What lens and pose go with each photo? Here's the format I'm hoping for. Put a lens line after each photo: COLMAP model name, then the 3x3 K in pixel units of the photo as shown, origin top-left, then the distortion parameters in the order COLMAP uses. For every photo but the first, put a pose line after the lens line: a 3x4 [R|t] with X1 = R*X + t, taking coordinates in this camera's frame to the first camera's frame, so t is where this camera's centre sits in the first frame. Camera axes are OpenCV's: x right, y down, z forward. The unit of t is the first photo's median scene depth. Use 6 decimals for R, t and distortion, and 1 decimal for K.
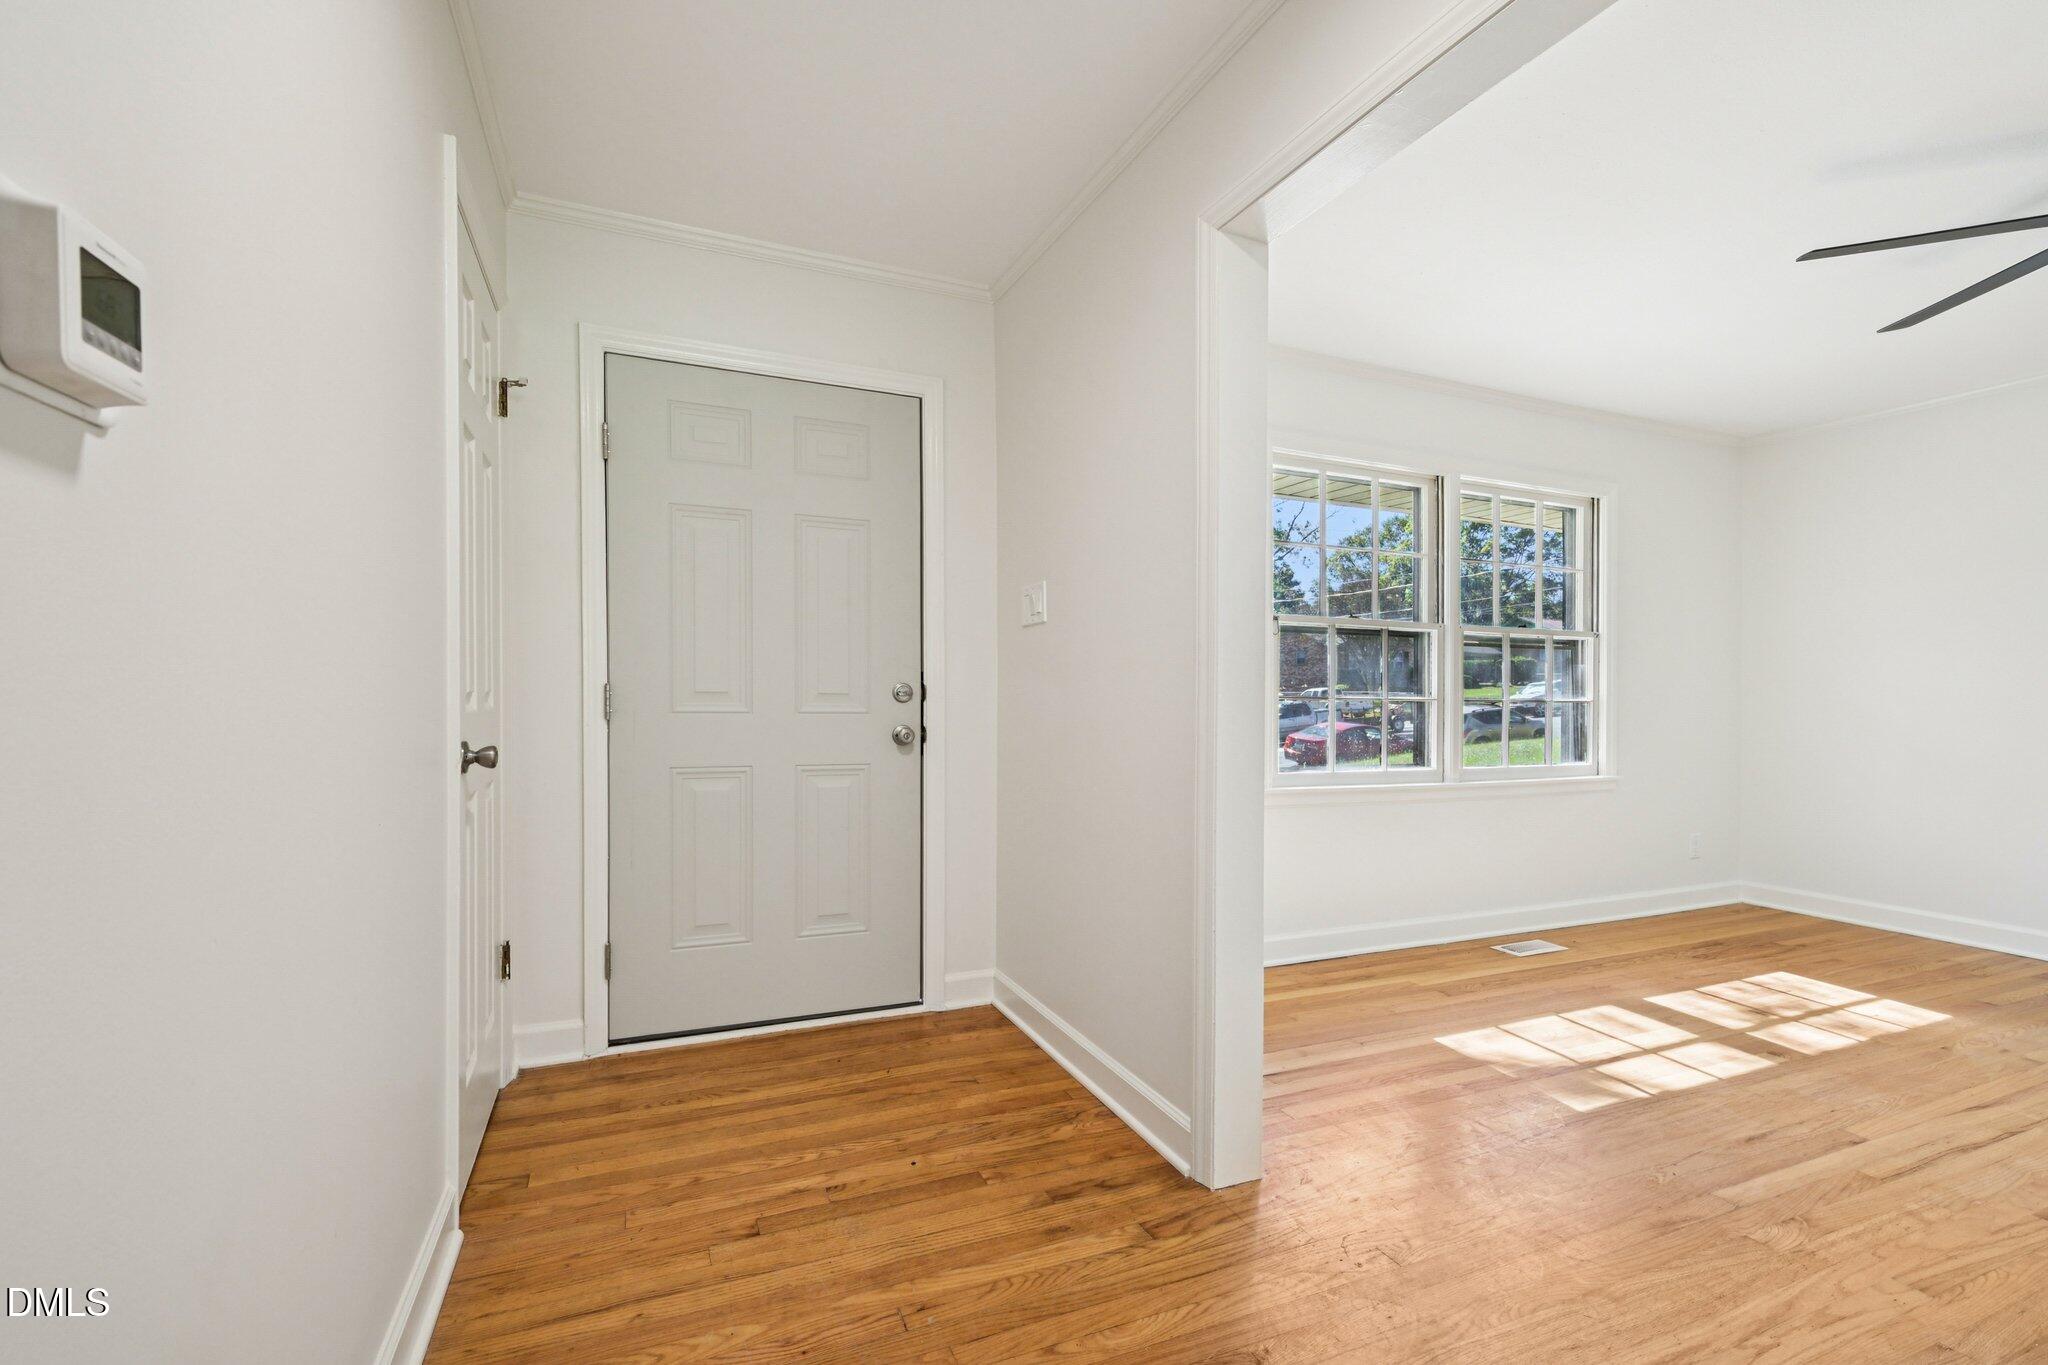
lens RADIAL K [[863.3, 0, 1017.2], [0, 863.3, 700.9], [0, 0, 1]] dist [0.001292, 0.000263]
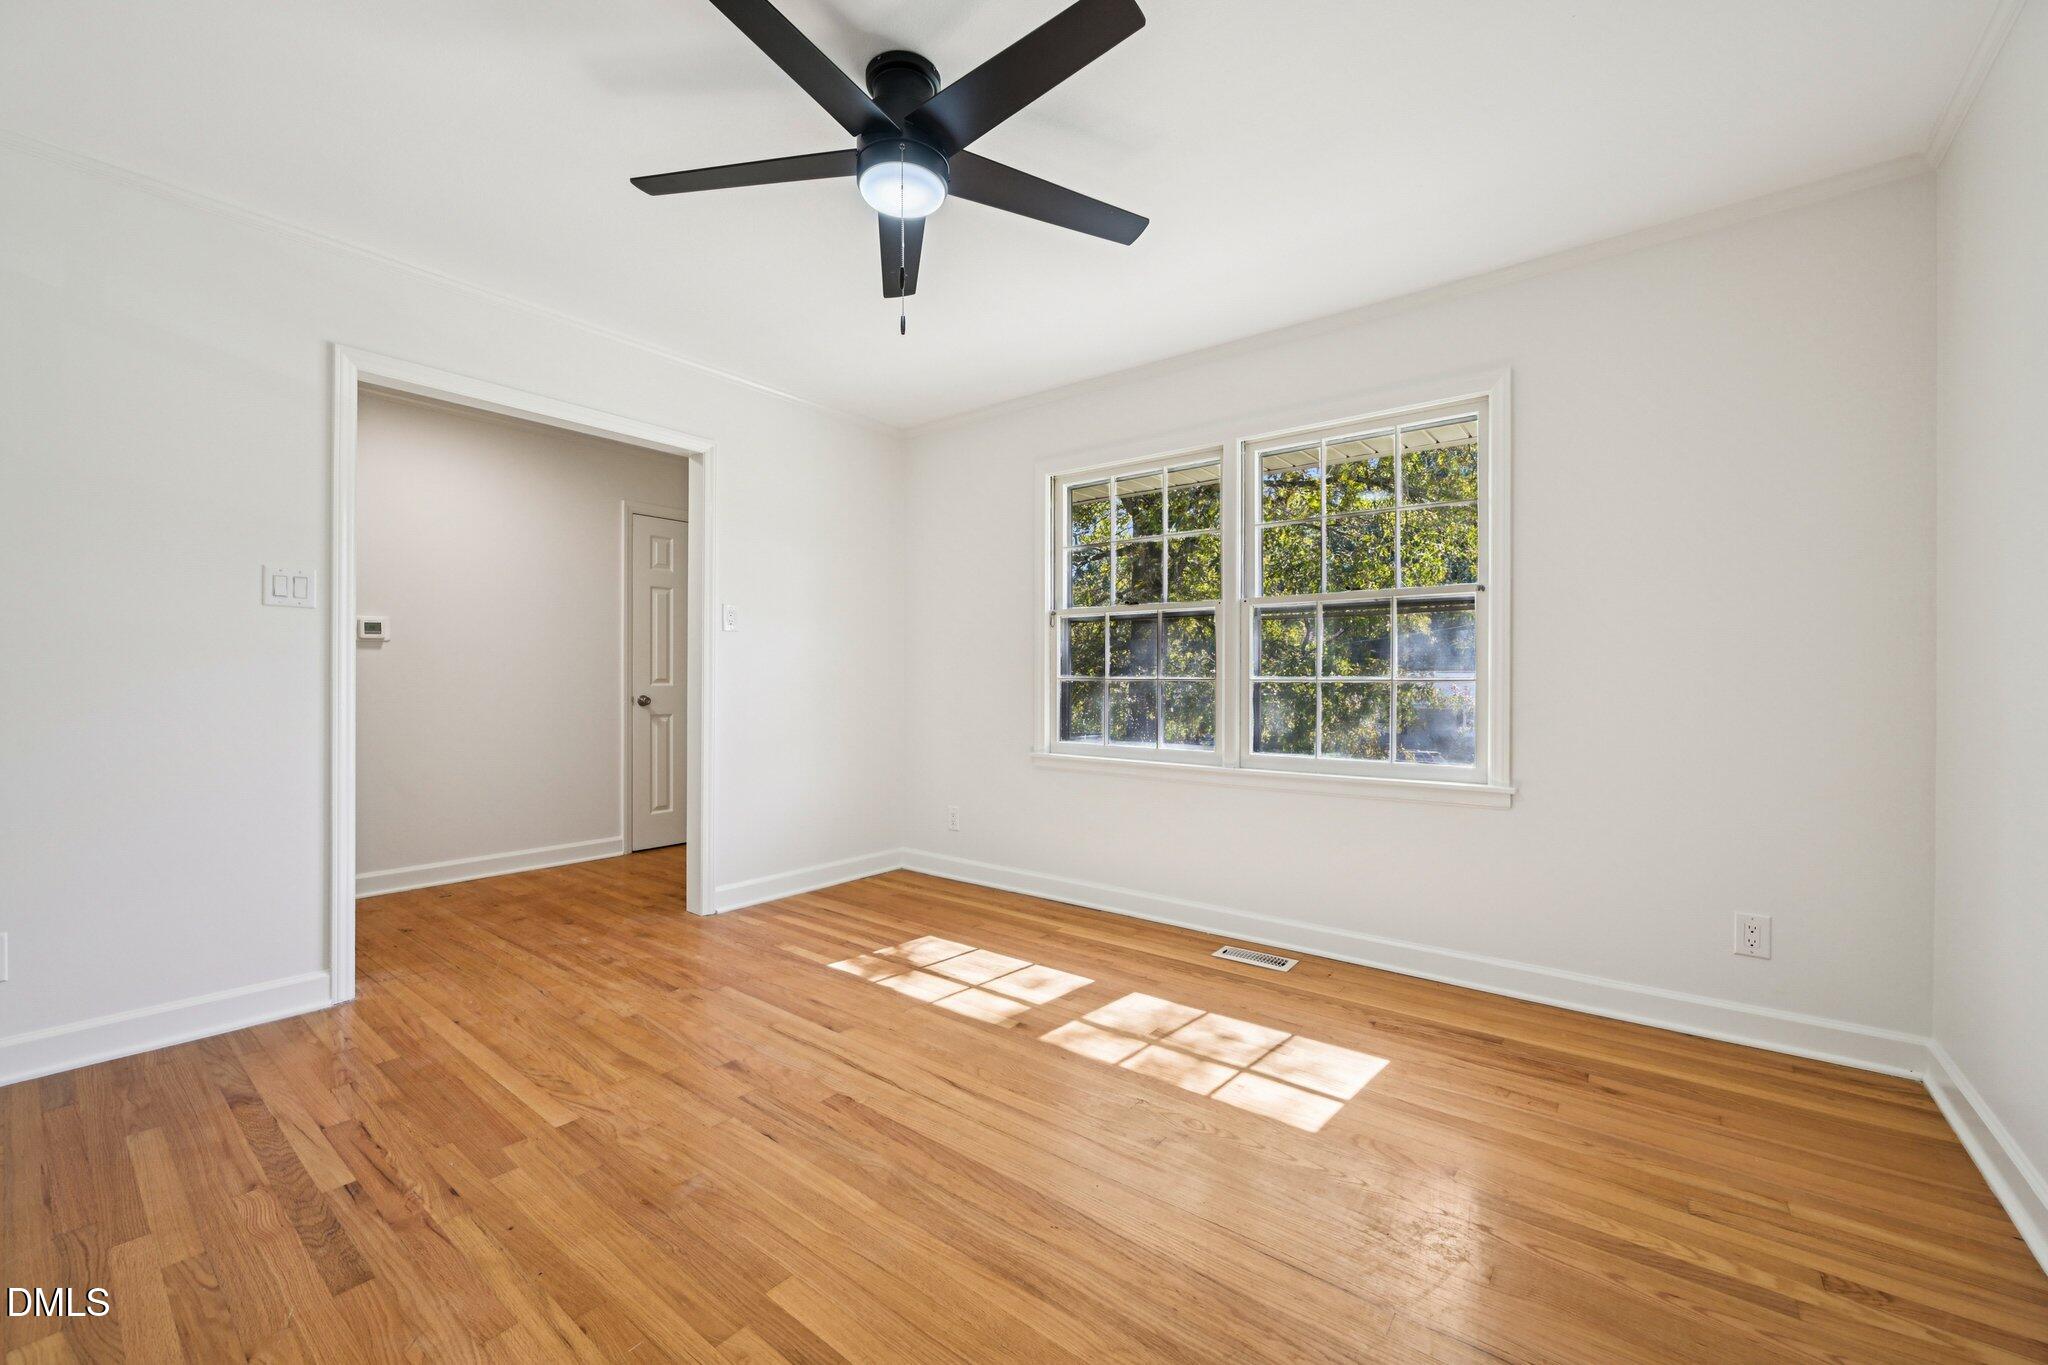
lens RADIAL K [[827.6, 0, 1020.1], [0, 827.6, 694.6], [0, 0, 1]] dist [-0.002138, -0.000185]
pose [[0.482410, 0.007535, -0.875913, 1.557287], [-0.004193, 0.999971, 0.006293, 0.012131], [0.875936, 0.000637, 0.482427, 0.477966]]
